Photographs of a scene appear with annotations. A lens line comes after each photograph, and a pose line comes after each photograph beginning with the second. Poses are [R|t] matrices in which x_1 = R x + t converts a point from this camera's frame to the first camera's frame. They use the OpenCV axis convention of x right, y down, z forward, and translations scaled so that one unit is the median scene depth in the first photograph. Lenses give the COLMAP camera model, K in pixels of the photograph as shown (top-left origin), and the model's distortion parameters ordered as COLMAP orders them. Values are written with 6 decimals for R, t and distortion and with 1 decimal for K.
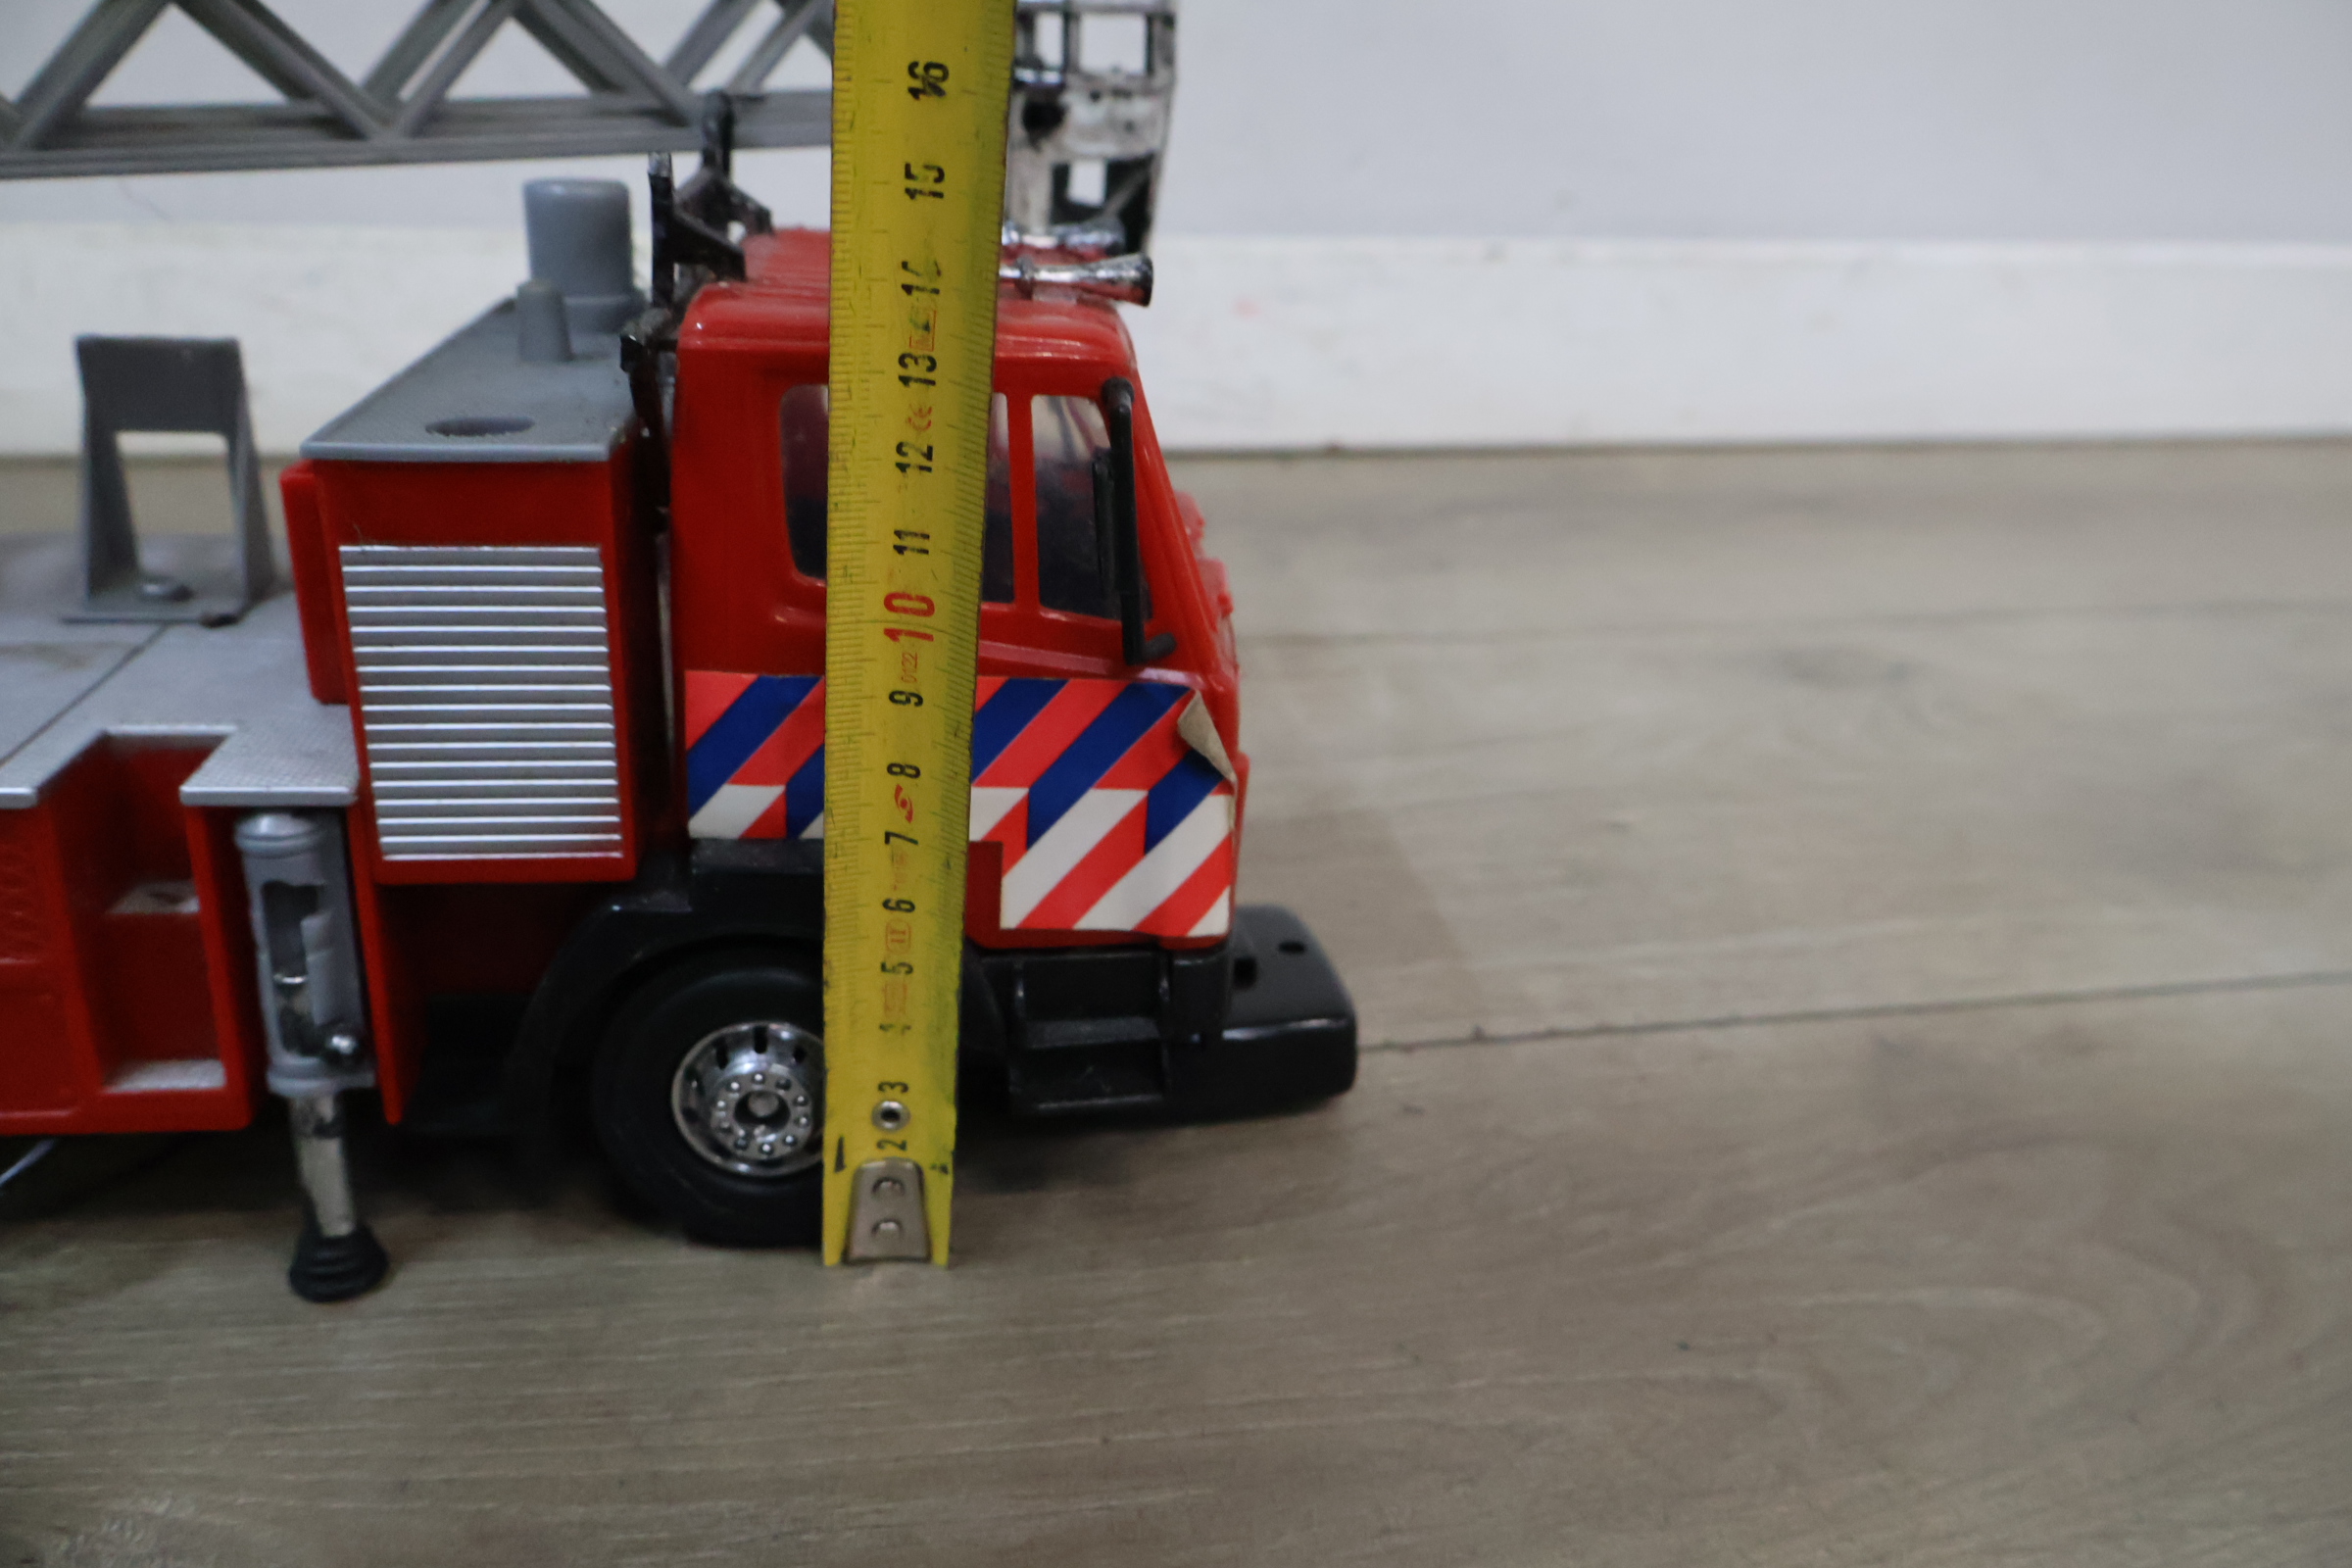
lens RADIAL K [[2027.5, 0, 1163.7], [0, 2027.5, 791.7], [0, 0, 1]] dist [0.008243, 0.005265]
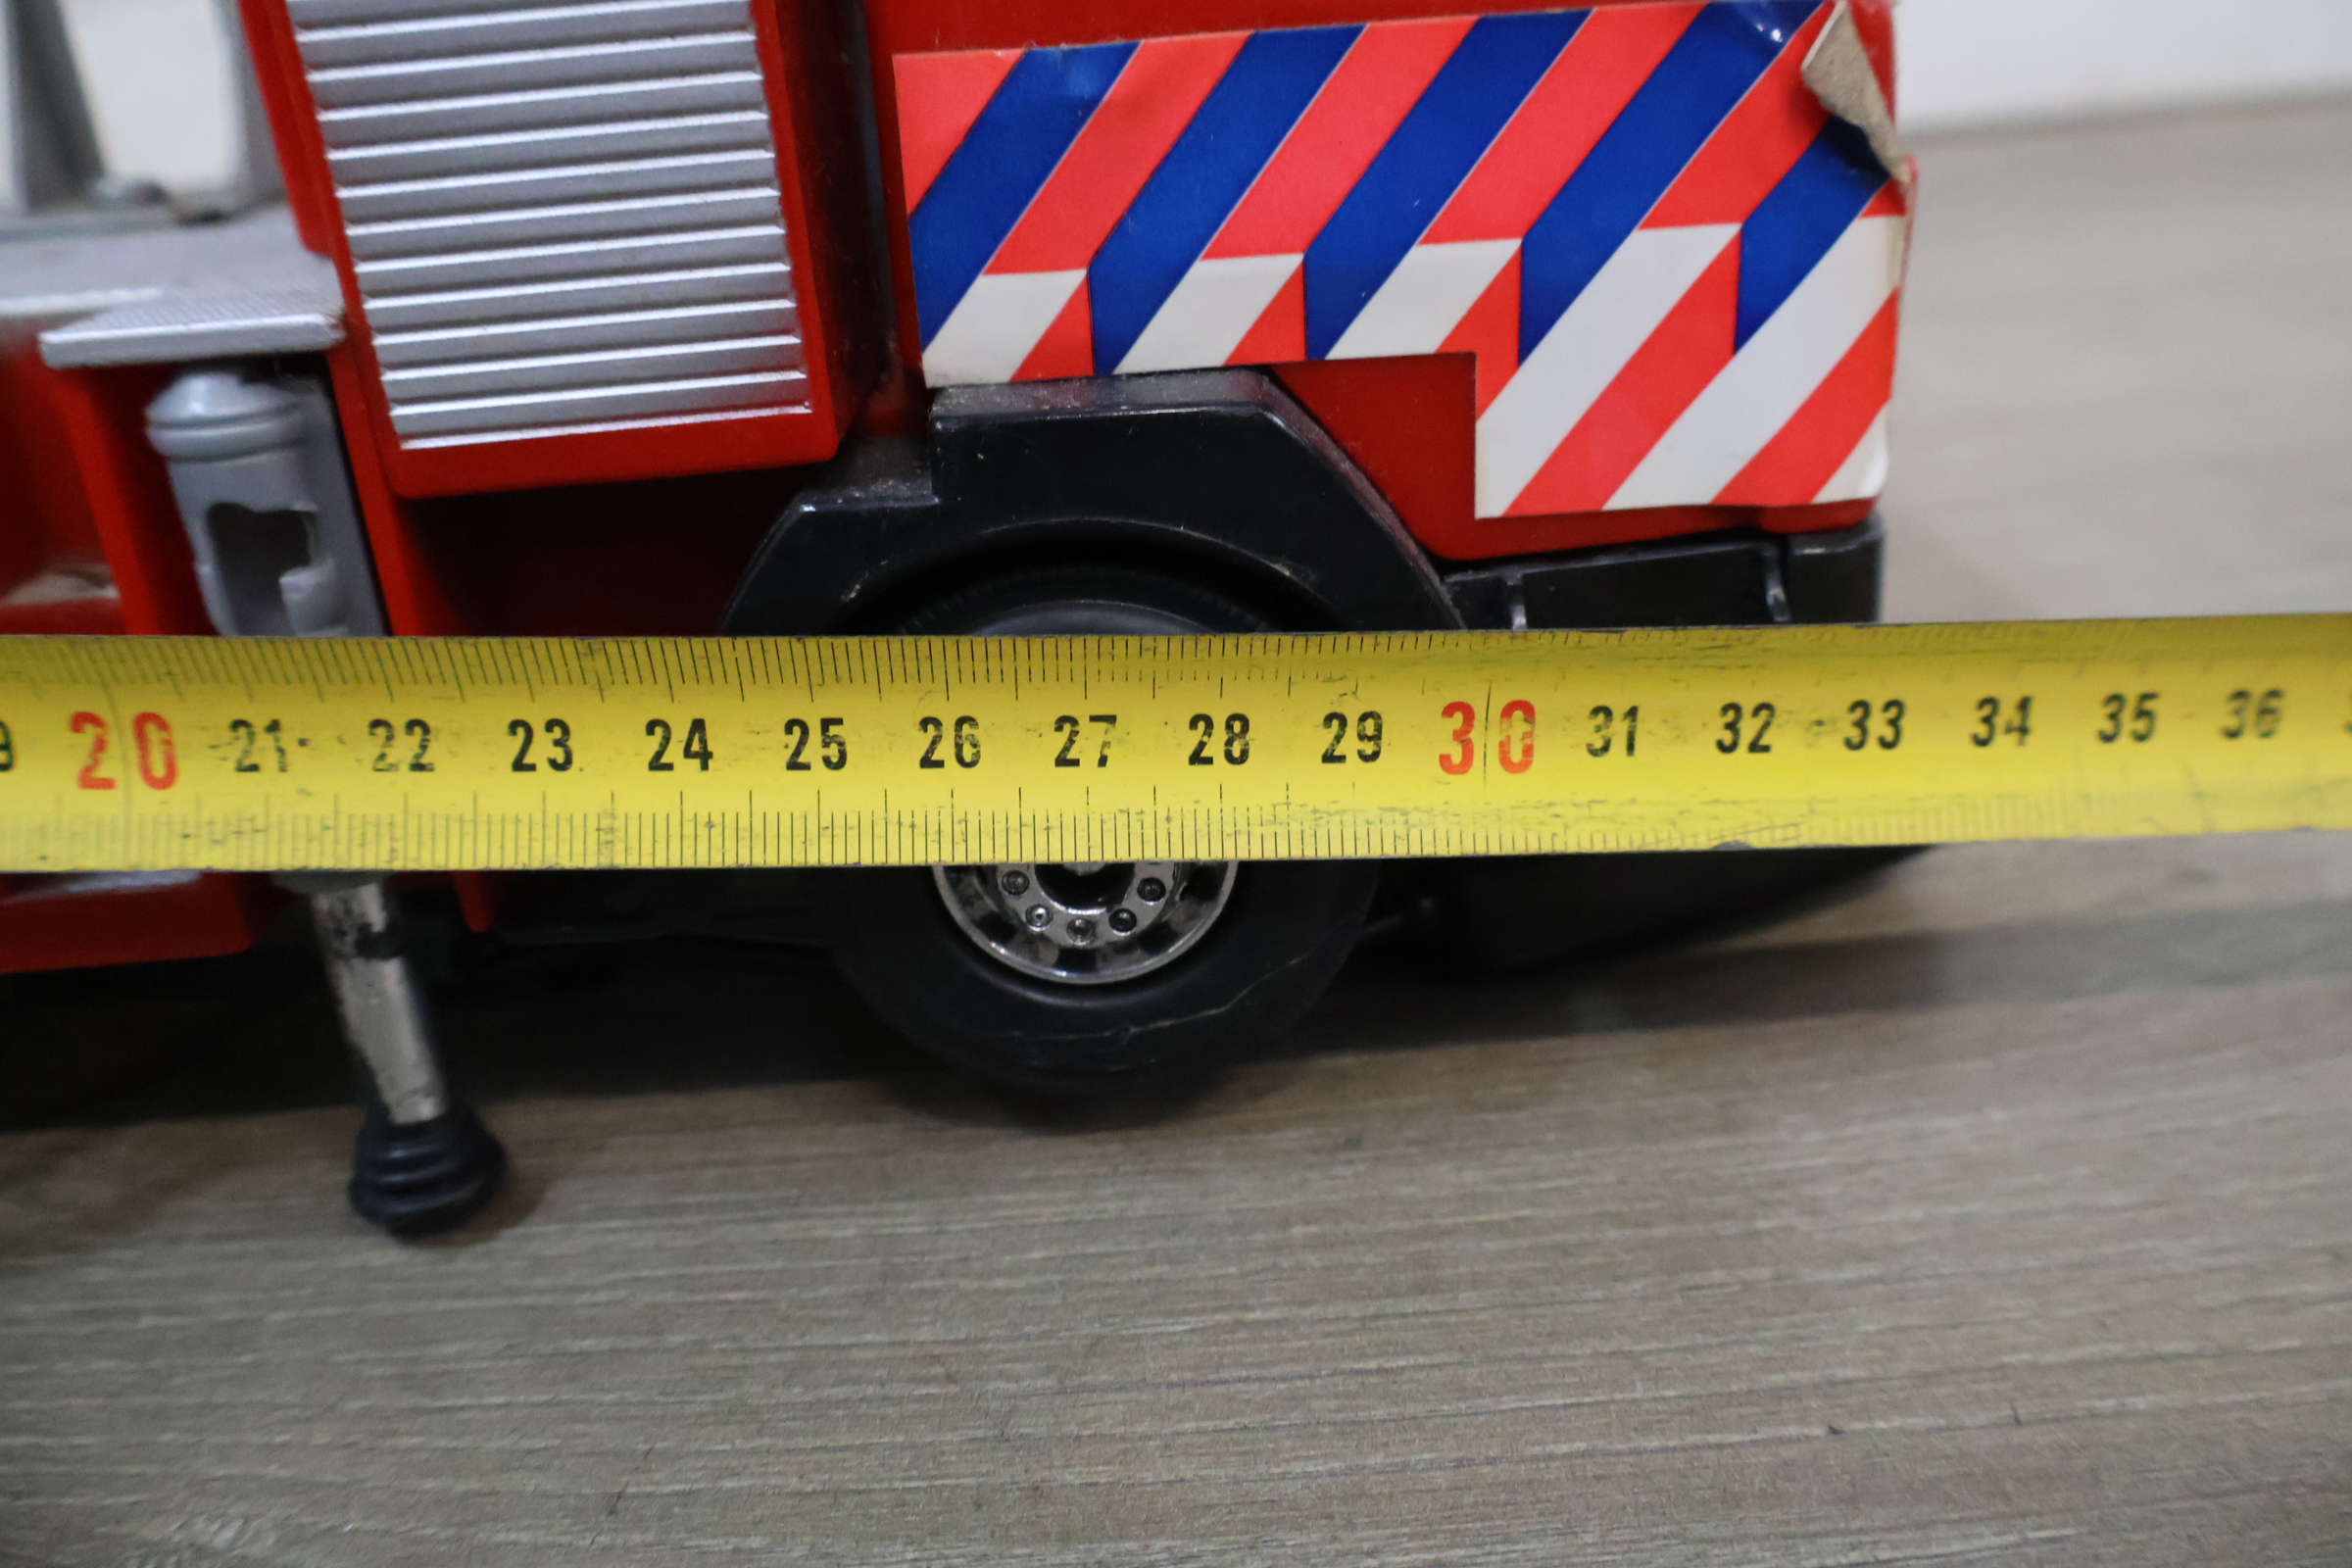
lens RADIAL K [[2027.5, 0, 1163.7], [0, 2027.5, 791.7], [0, 0, 1]] dist [0.008243, 0.005265]
pose [[0.990018, -0.077711, -0.117581, -0.109352], [0.081548, 0.996271, 0.028178, 0.124199], [0.114953, -0.037485, 0.992663, 0.436687]]
